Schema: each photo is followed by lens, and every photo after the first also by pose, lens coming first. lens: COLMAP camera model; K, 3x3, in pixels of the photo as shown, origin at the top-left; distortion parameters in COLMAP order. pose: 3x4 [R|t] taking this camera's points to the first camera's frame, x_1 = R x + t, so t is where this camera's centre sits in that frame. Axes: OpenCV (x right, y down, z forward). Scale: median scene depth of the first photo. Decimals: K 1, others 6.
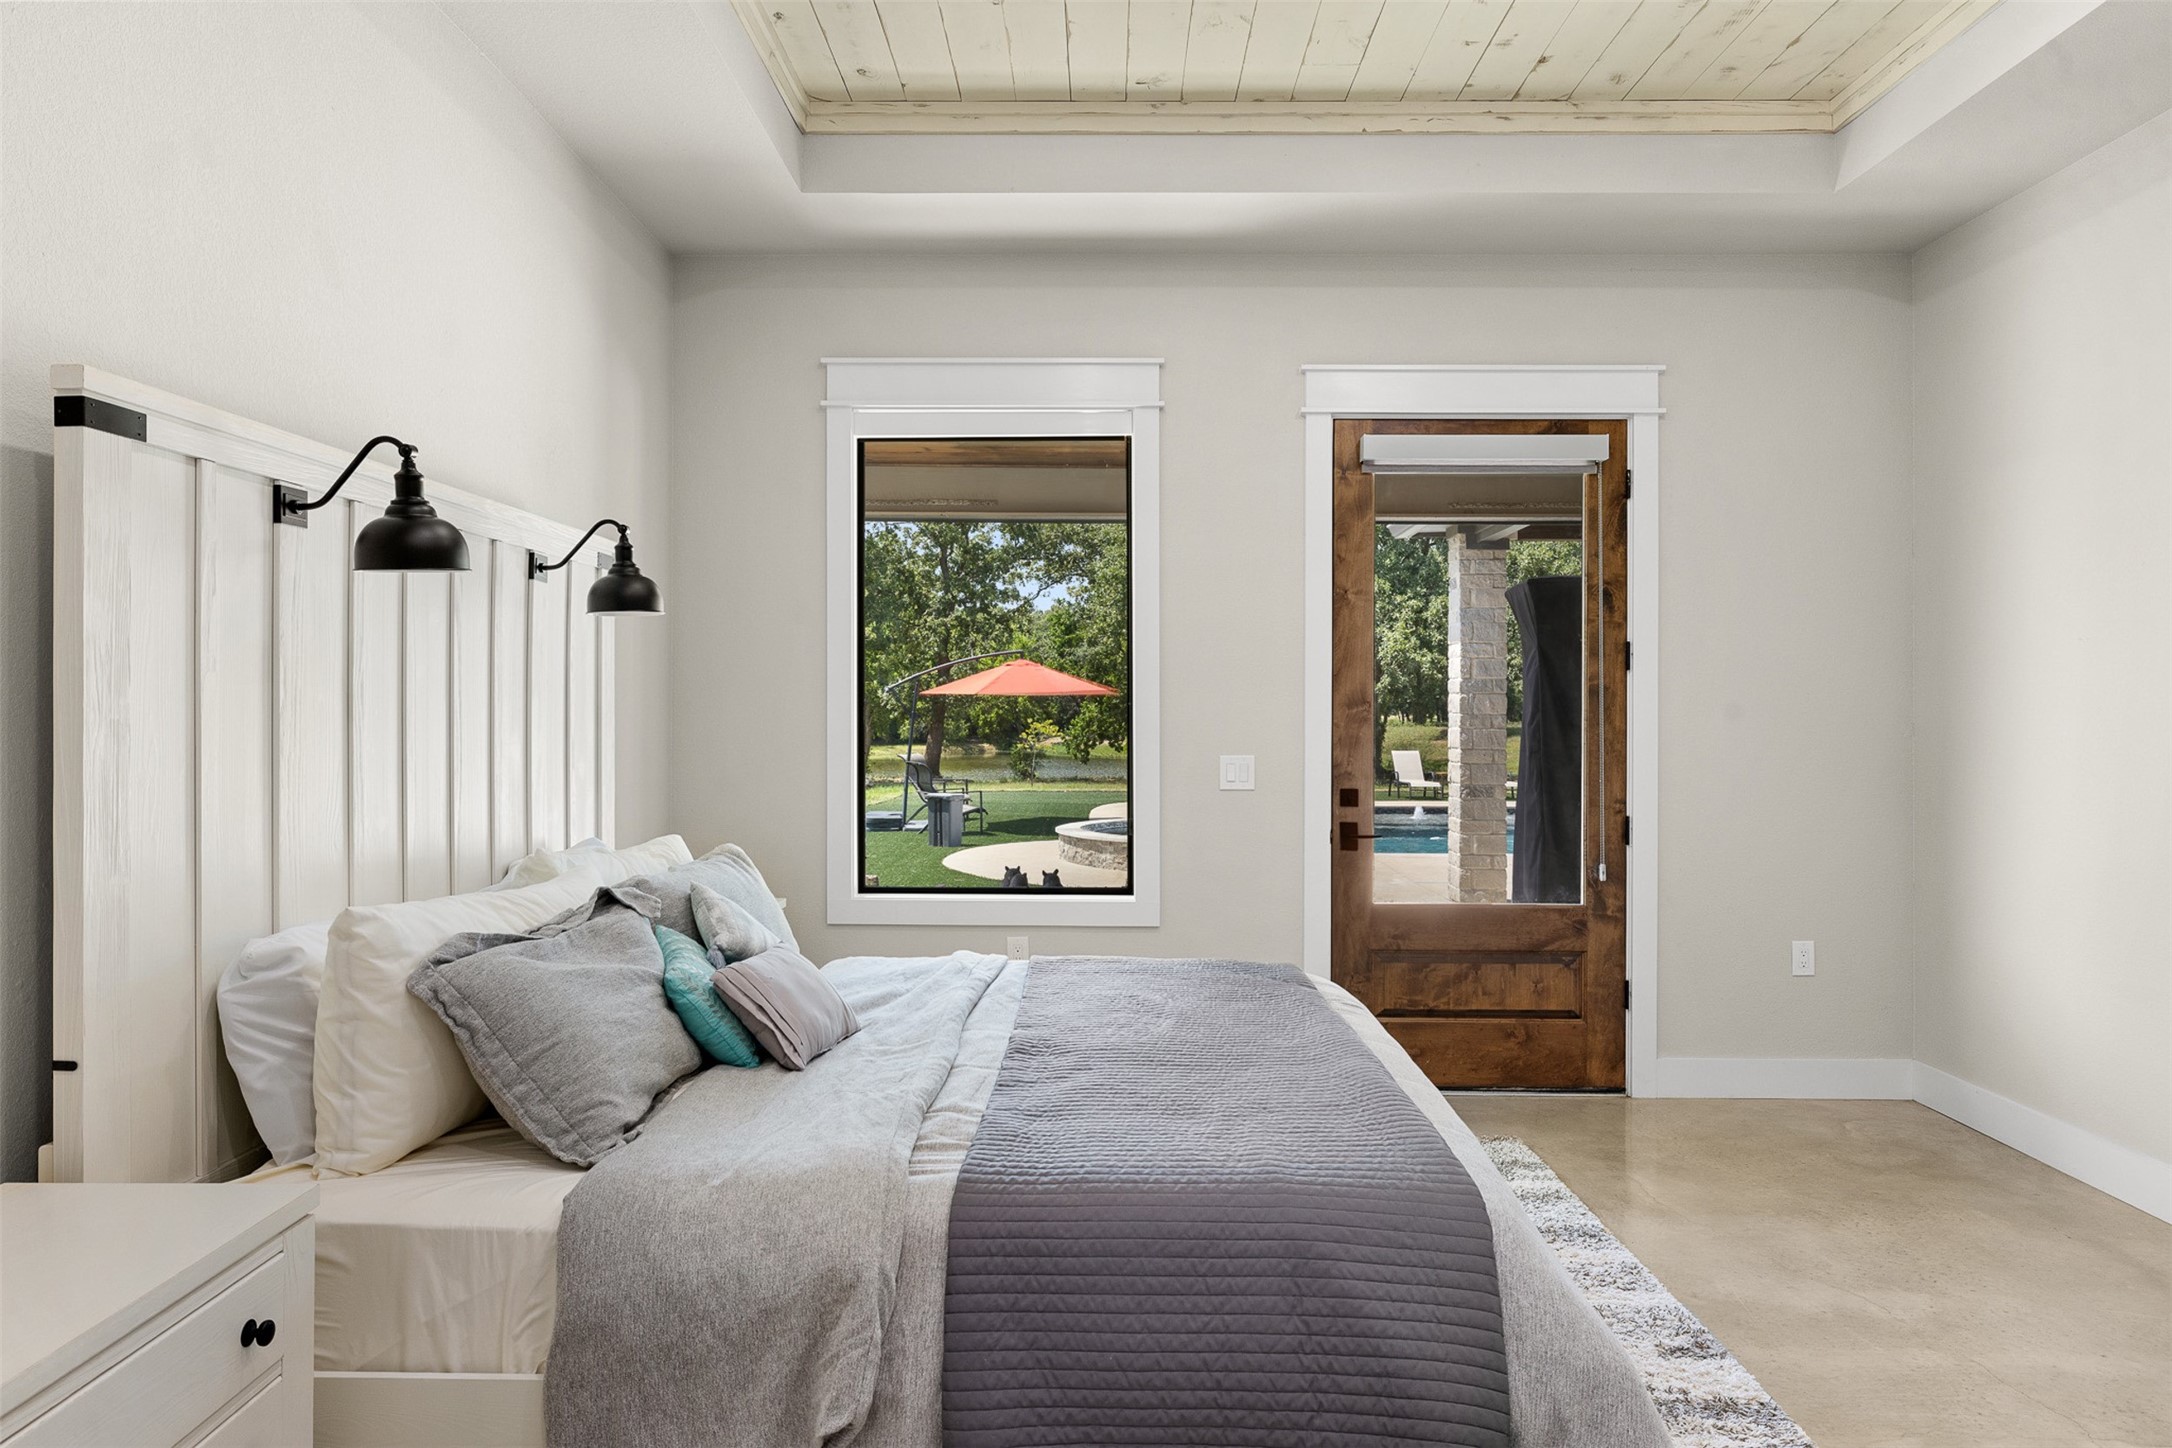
lens RADIAL K [[1364.4, 0, 1081.2], [0, 1364.4, 707.1], [0, 0, 1]] dist [-0.000363, -0.000712]
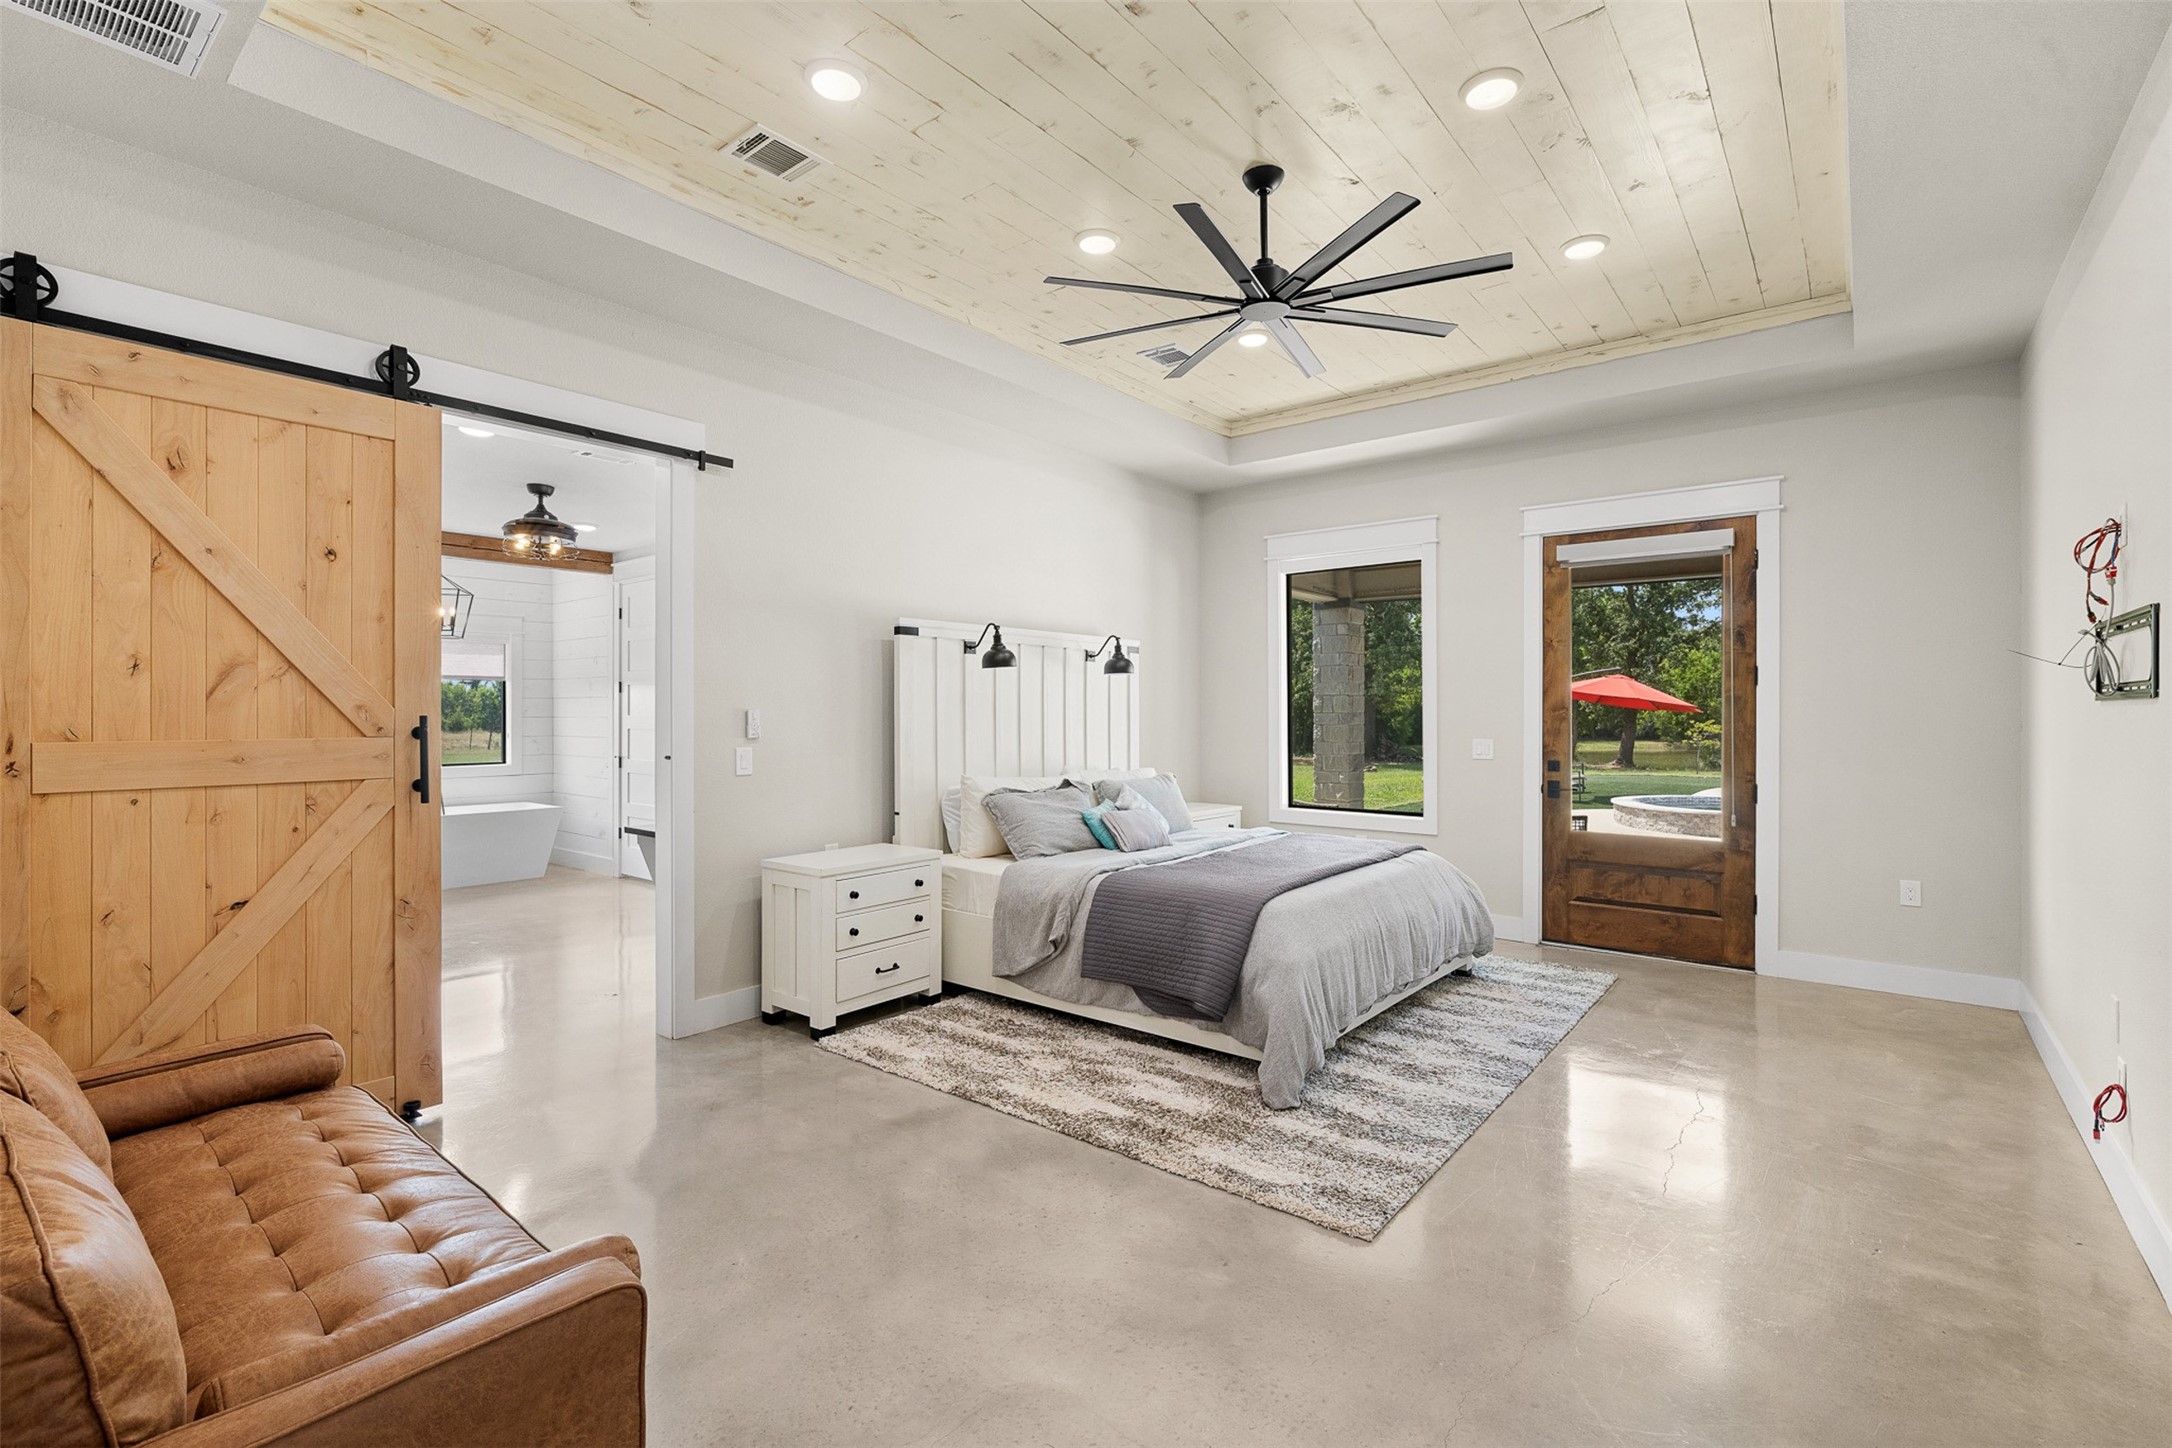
lens RADIAL K [[968.8, 0, 1086.3], [0, 968.8, 718.1], [0, 0, 1]] dist [0.000706, 0.000101]
pose [[0.786274, 0.000067, -0.617877, 0.479065], [0.003836, 0.999980, 0.004990, 0.000702], [0.617866, -0.006293, 0.786259, -0.272139]]
